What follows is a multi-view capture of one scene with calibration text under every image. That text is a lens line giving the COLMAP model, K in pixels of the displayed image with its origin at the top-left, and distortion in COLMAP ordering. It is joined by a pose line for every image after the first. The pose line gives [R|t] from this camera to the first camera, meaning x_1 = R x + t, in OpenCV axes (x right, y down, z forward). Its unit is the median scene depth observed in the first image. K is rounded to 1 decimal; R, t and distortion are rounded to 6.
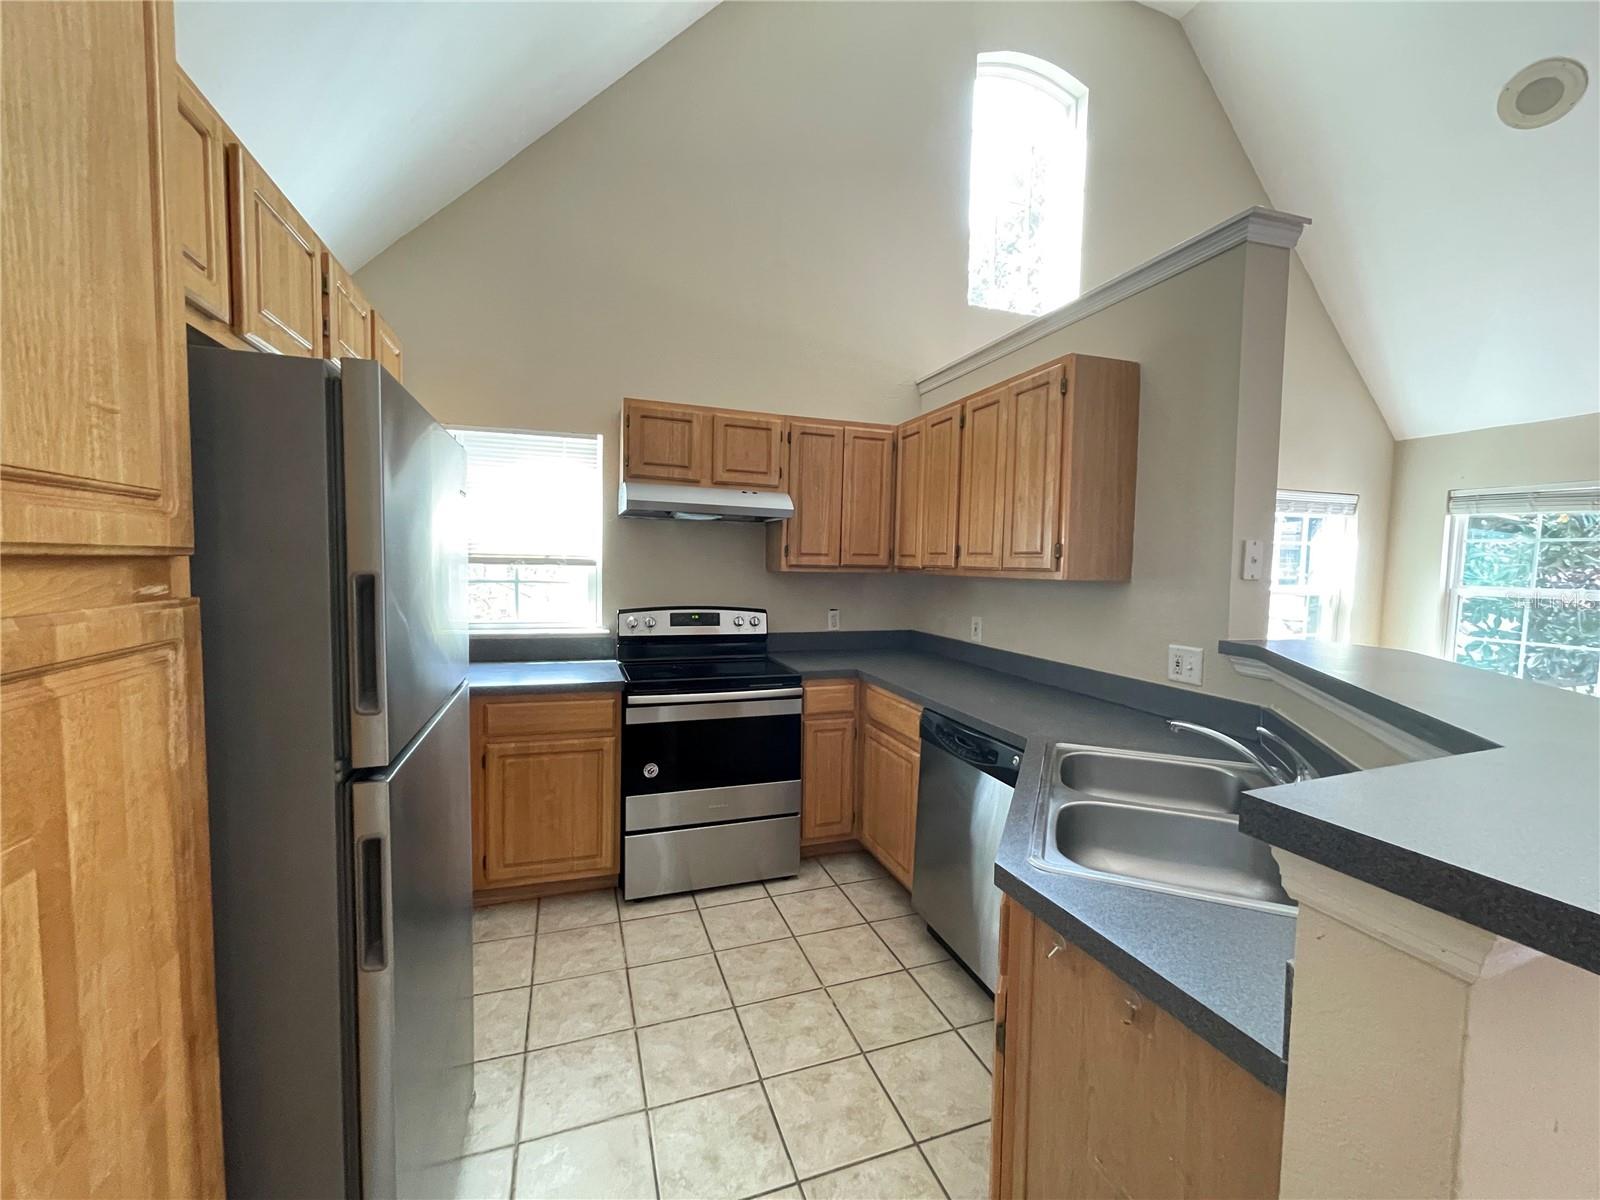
lens RADIAL K [[647.4, 0, 796.6], [0, 647.4, 598.6], [0, 0, 1]] dist [-0.001195, -0.000119]
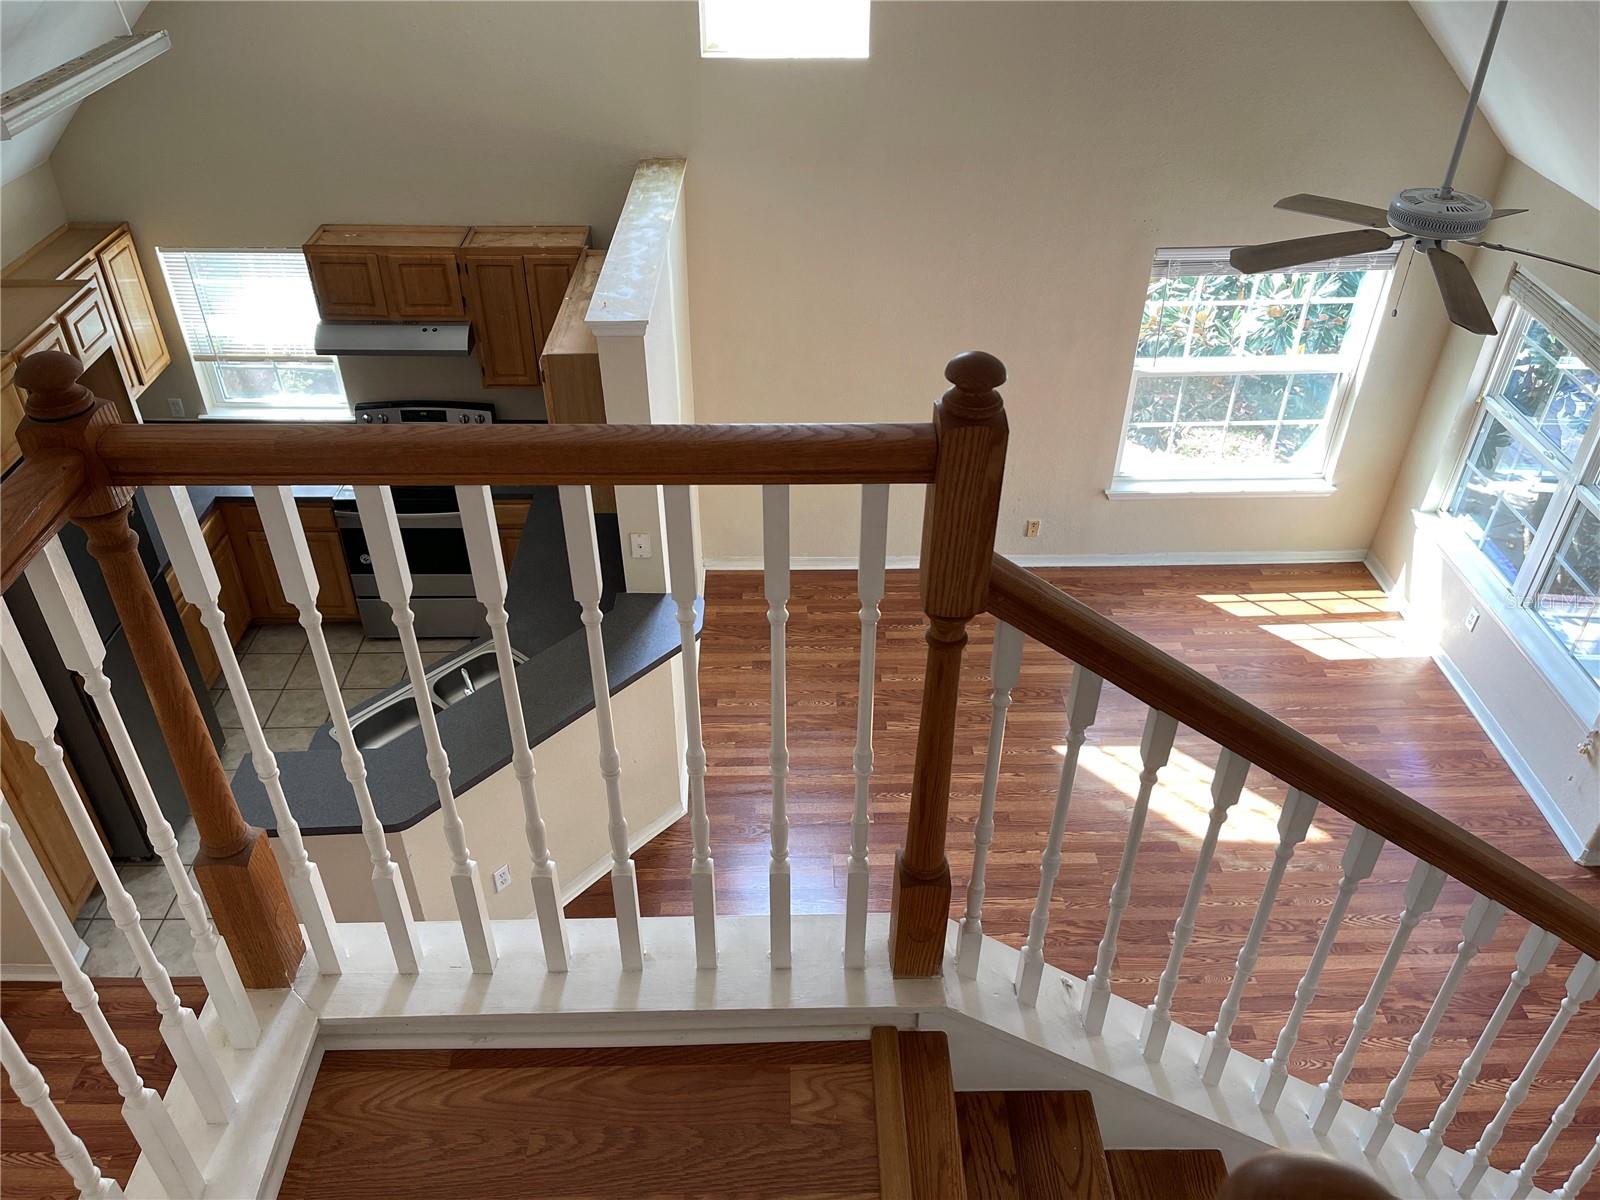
lens RADIAL K [[1216.4, 0, 795.7], [0, 1216.4, 603.2], [0, 0, 1]] dist [0.036997, -0.005684]
pose [[0.948811, 0.171851, -0.265001, 1.278358], [-0.002369, 0.842870, 0.538112, -0.998299], [0.315836, -0.509938, 0.800131, -0.760173]]
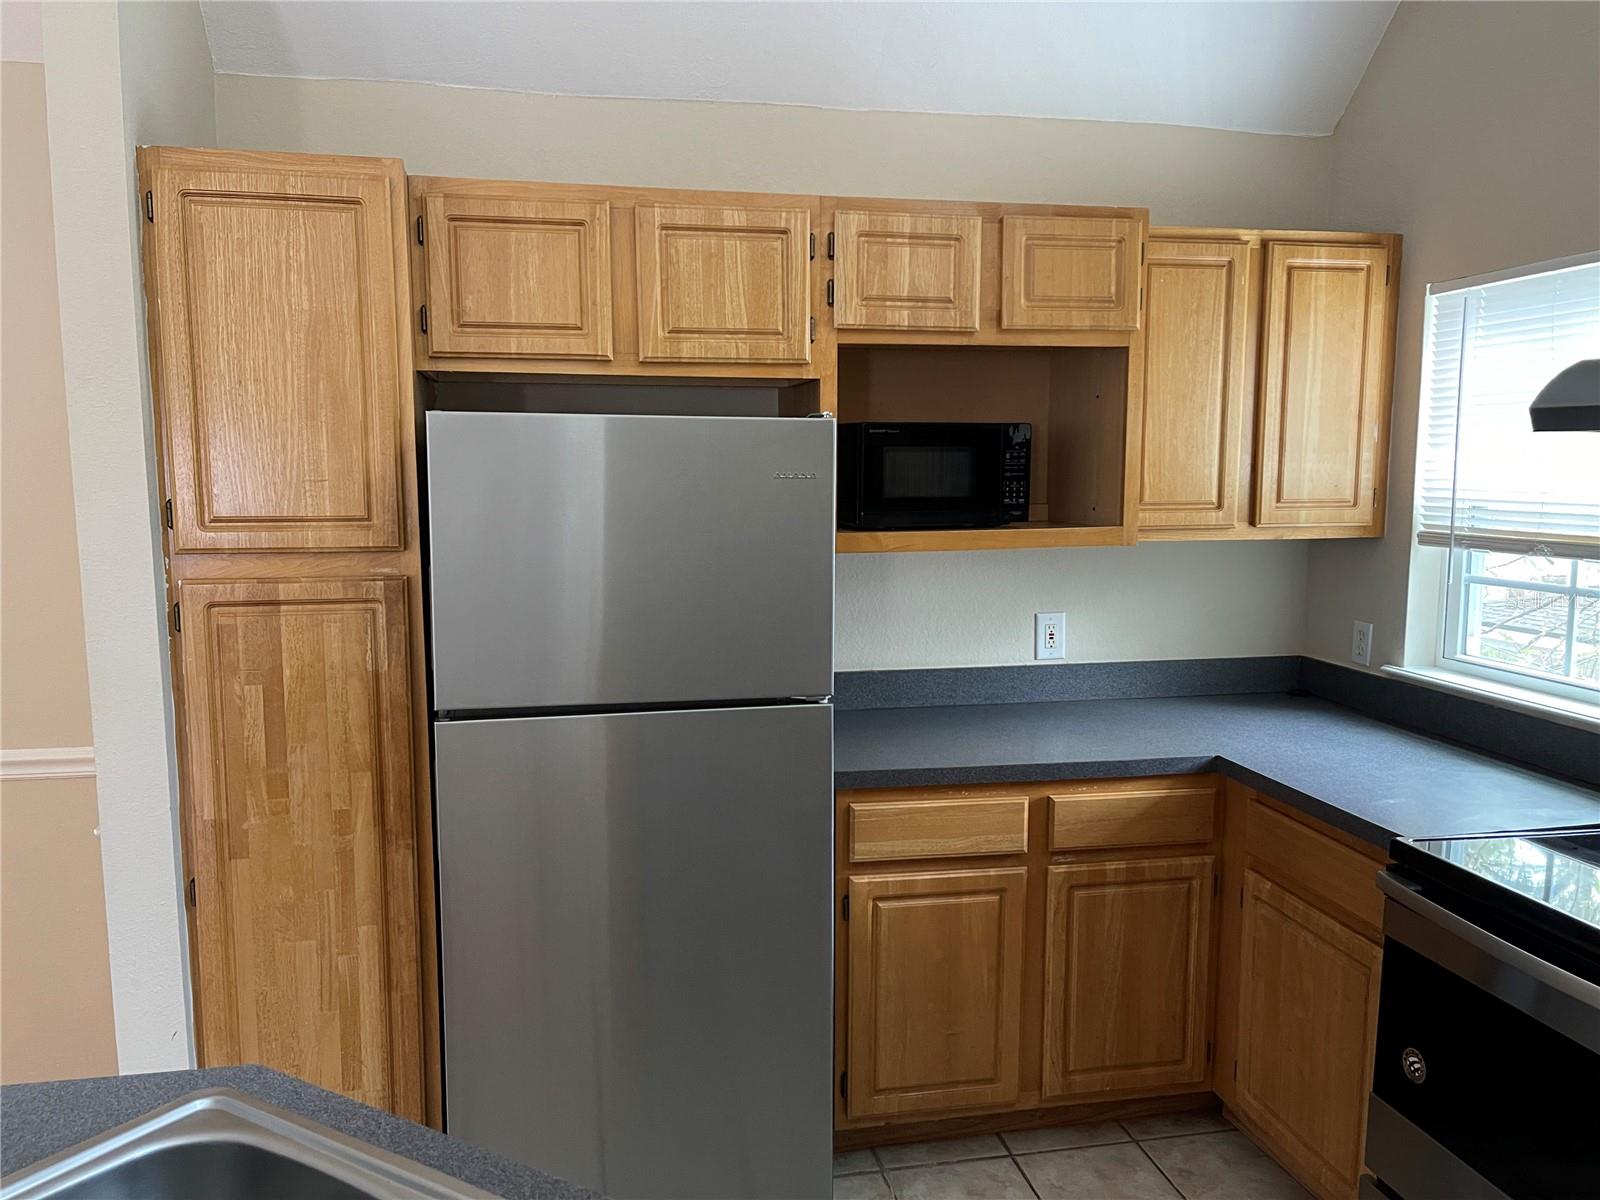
lens RADIAL K [[1216.4, 0, 795.7], [0, 1216.4, 603.2], [0, 0, 1]] dist [0.036997, -0.005684]
pose [[-0.128540, 0.095032, -0.987141, 0.584727], [-0.059323, 0.992879, 0.103309, -0.090357], [0.989928, 0.071839, -0.121987, 0.678135]]
